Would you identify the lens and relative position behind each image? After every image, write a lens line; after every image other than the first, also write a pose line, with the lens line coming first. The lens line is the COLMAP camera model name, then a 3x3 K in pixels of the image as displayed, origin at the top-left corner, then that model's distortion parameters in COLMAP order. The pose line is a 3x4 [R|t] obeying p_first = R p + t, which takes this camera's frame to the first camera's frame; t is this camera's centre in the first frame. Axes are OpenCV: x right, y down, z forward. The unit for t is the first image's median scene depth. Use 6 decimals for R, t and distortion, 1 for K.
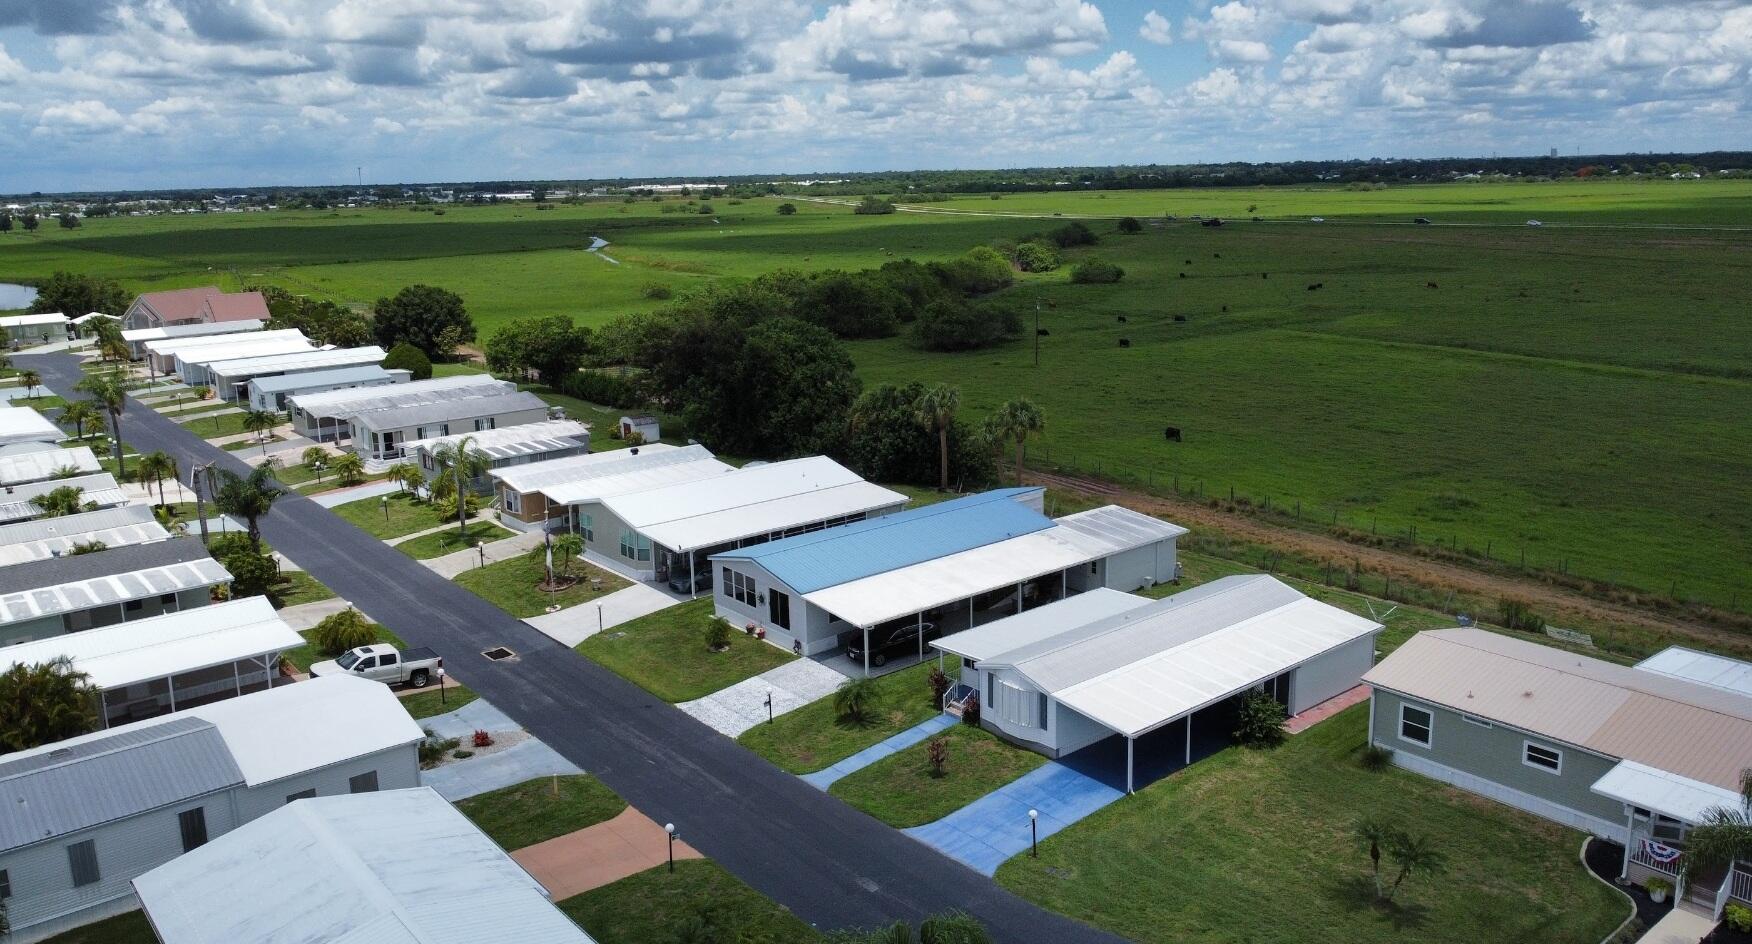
lens RADIAL K [[1275.8, 0, 876.0], [0, 1275.8, 472.0], [0, 0, 1]] dist [-0.006823, -0.004432]
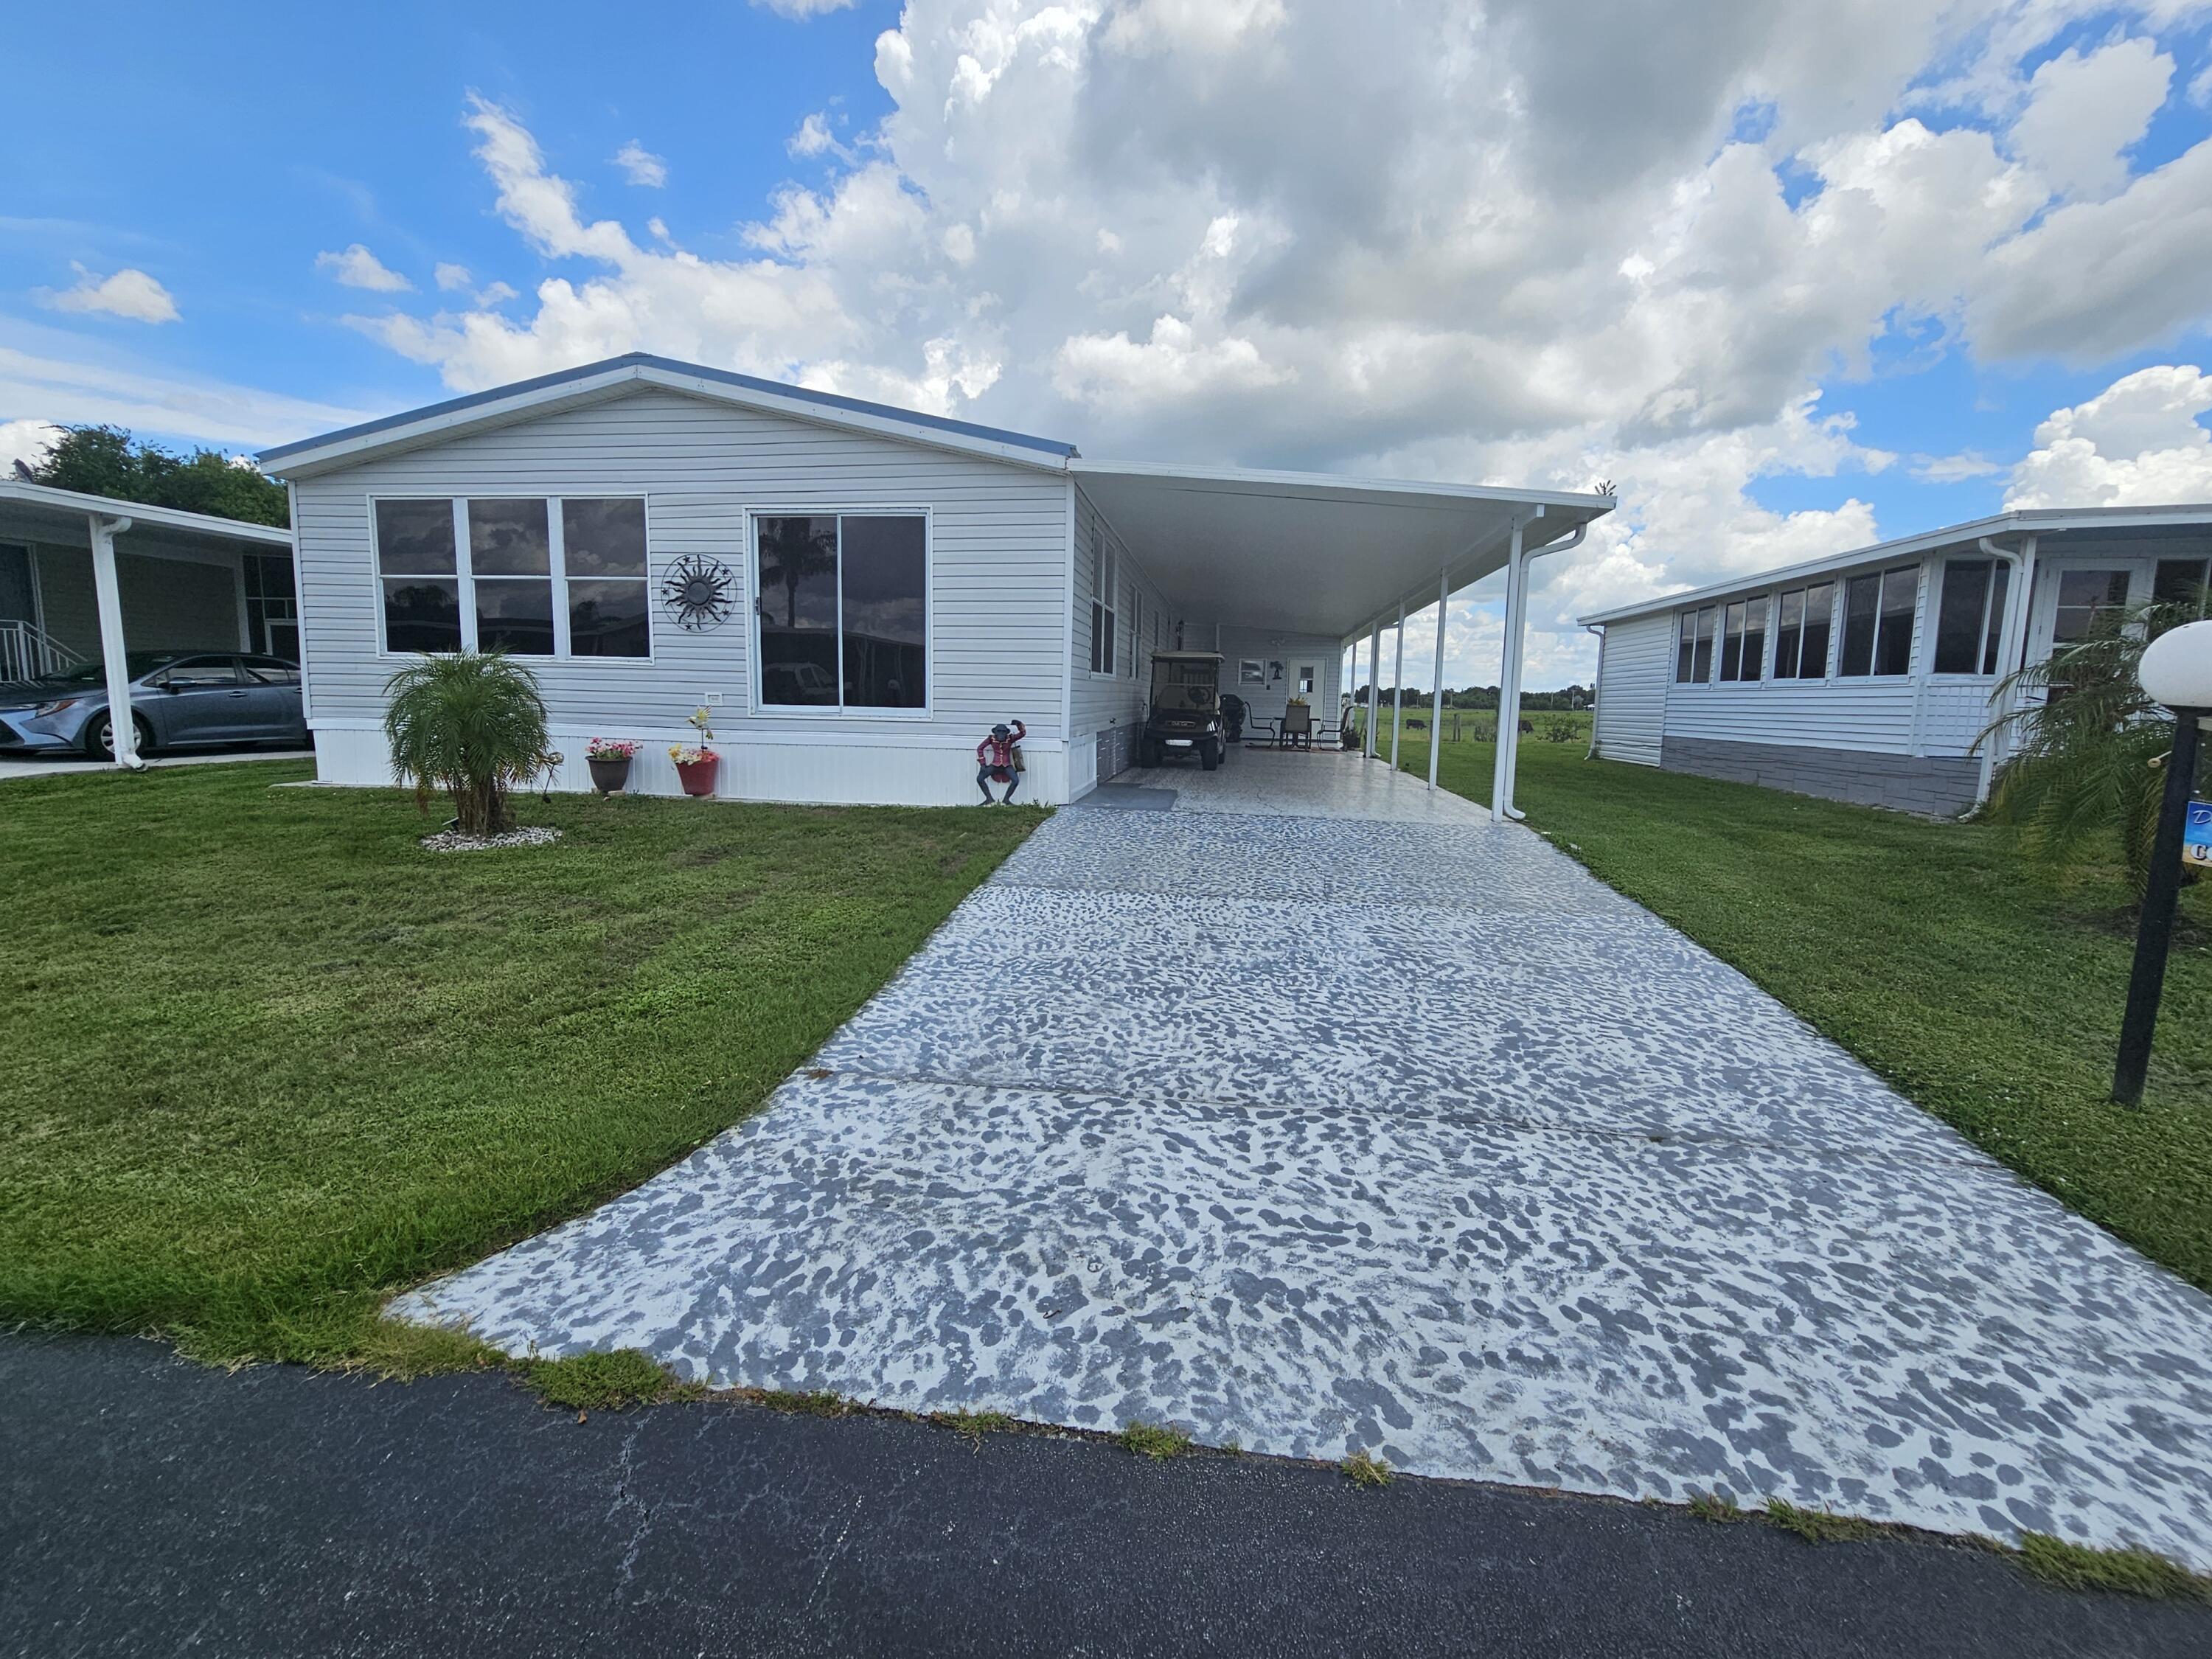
lens RADIAL K [[929.8, 0, 1106.0], [0, 929.8, 829.5], [0, 0, 1]] dist [-0.000758, 0.000205]
pose [[0.716133, -0.061392, 0.695258, -0.147187], [0.135387, 0.989423, -0.052085, 0.152042], [-0.684707, 0.131428, 0.716870, 0.859861]]
